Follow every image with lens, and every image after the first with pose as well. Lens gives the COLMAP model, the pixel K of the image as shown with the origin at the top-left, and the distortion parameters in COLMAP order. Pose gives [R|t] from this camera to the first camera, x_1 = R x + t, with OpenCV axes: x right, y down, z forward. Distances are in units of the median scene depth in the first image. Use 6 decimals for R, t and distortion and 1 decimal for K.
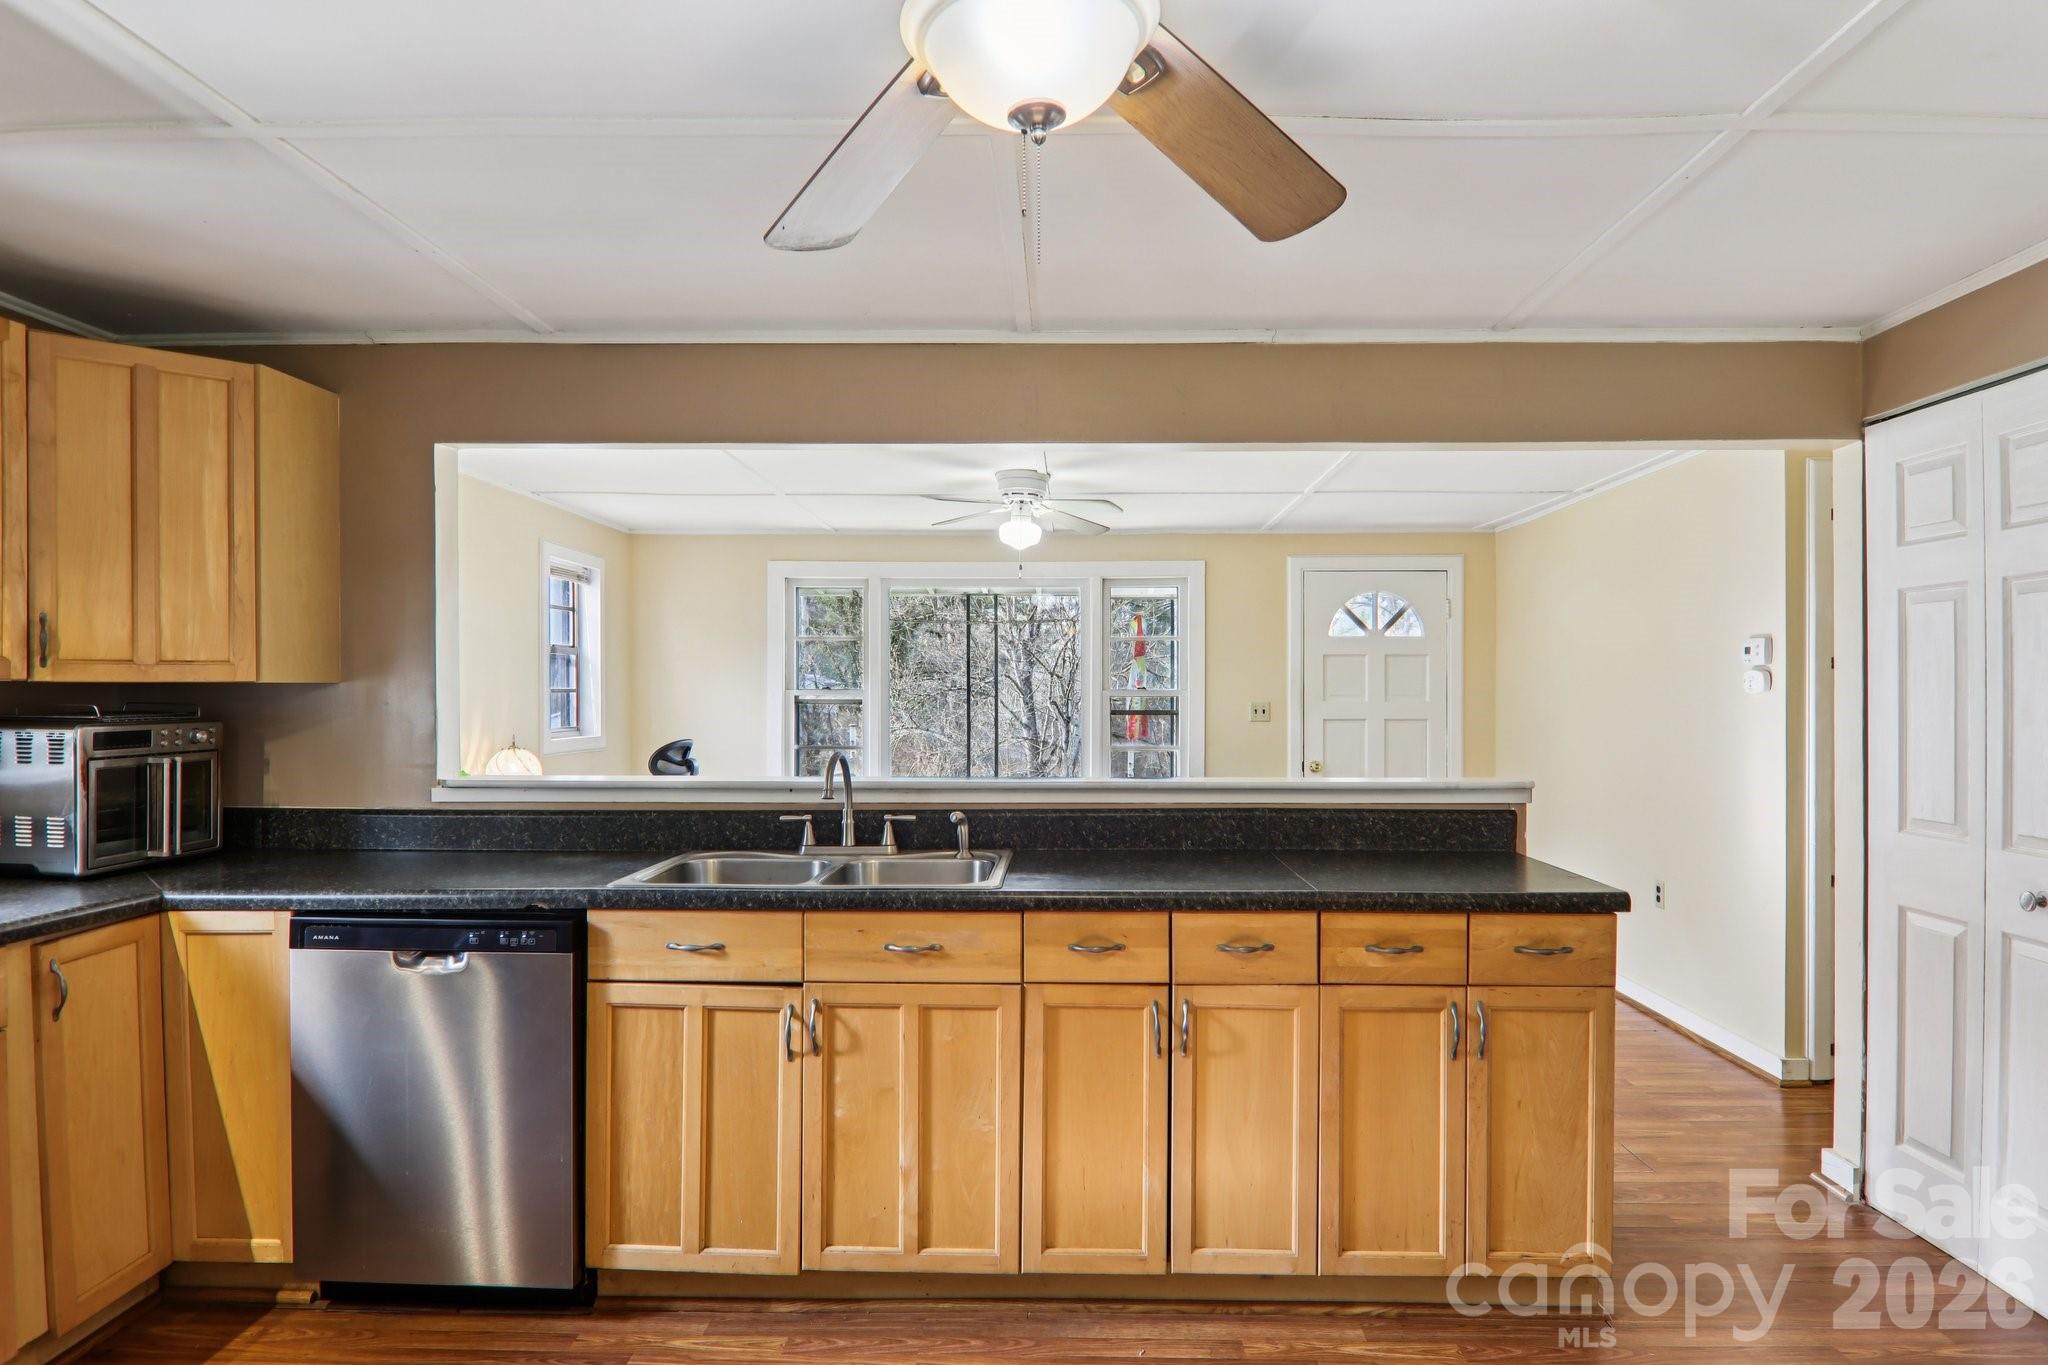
lens RADIAL K [[1143.7, 0, 1048.4], [0, 1143.7, 708.6], [0, 0, 1]] dist [0.008561, -0.019331]
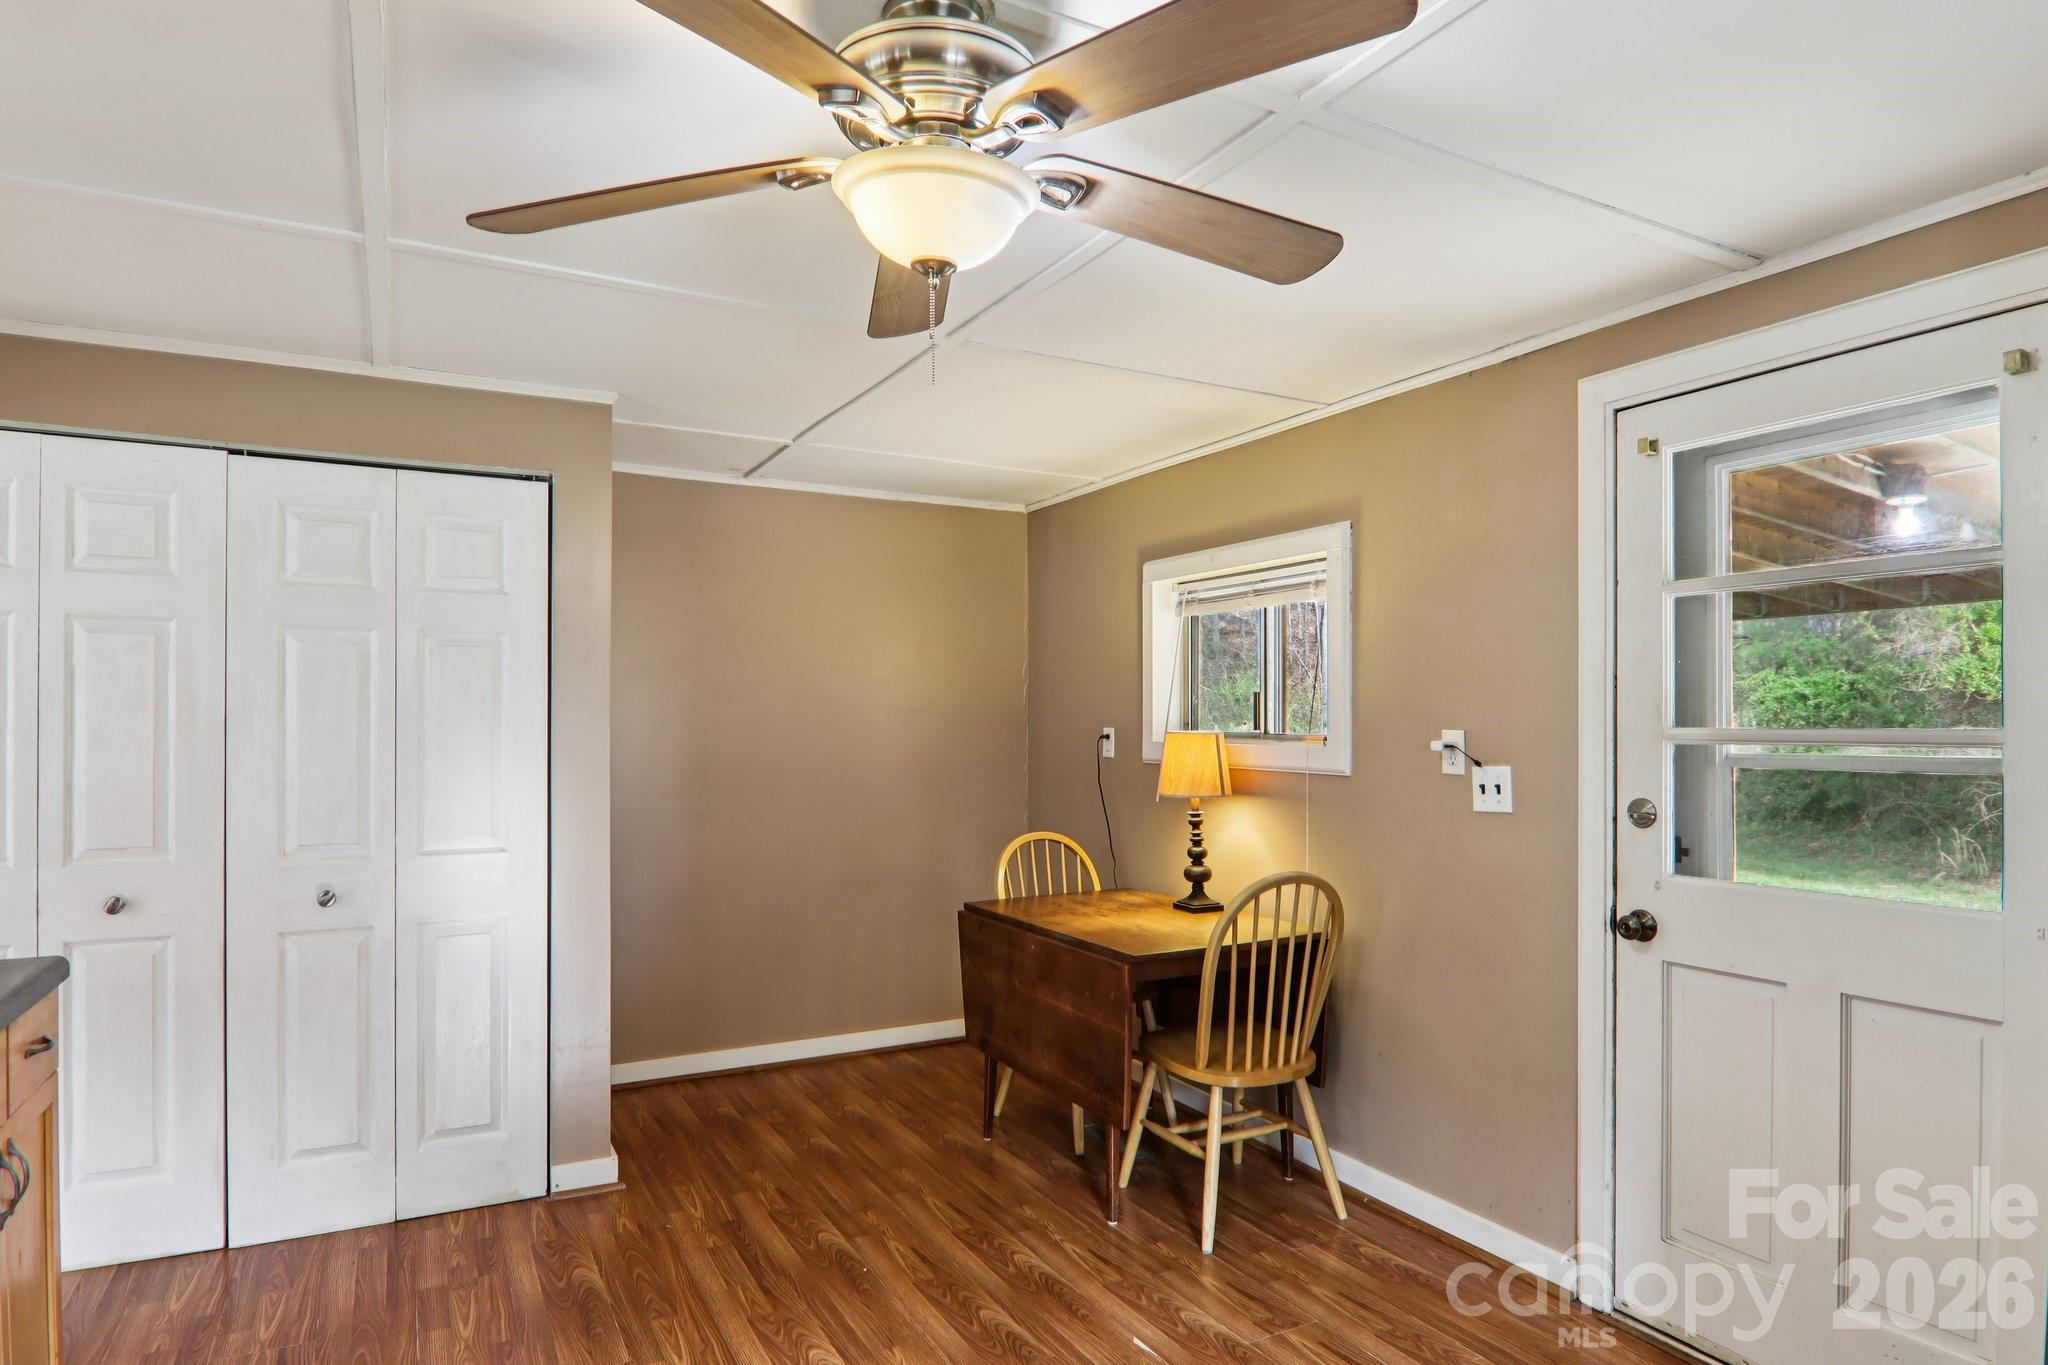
lens RADIAL K [[1143.3, 0, 1024.4], [0, 1143.3, 723.9], [0, 0, 1]] dist [0.004297, -0.017336]
pose [[-0.491401, -0.002854, 0.870929, -0.564439], [0.007846, 0.999940, 0.007704, -0.012756], [-0.870898, 0.010619, -0.491349, 0.752038]]
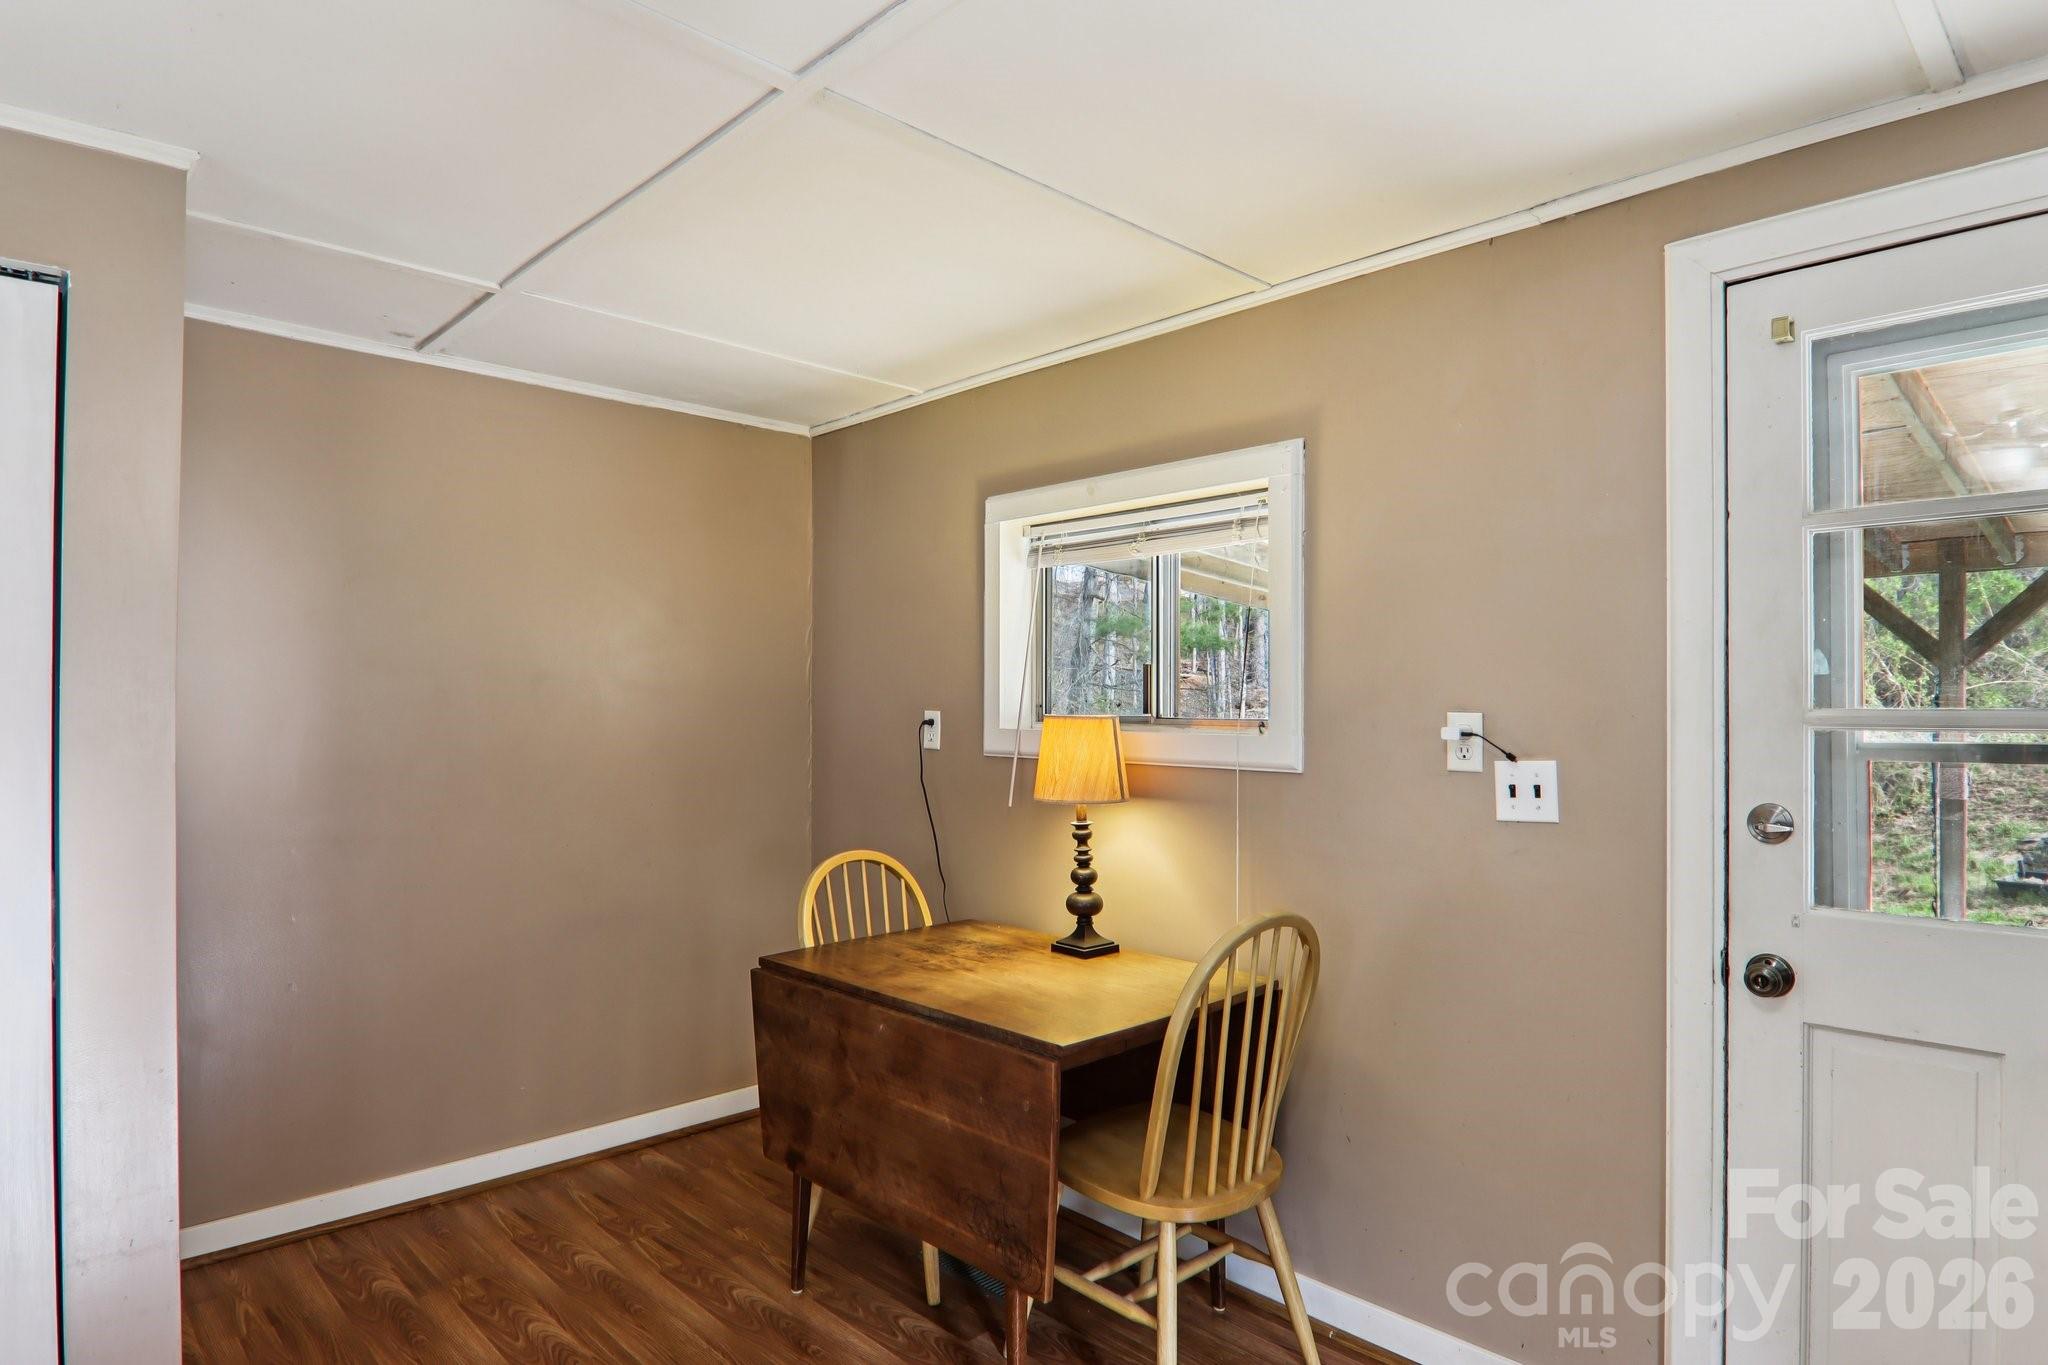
lens RADIAL K [[1140.0, 0, 1029.0], [0, 1140.0, 701.0], [0, 0, 1]] dist [0.001601, -0.018146]
pose [[-0.704238, 0.001916, 0.709961, -0.141595], [0.005387, 0.999982, 0.002645, -0.006816], [-0.709944, 0.005687, -0.704236, 0.652015]]
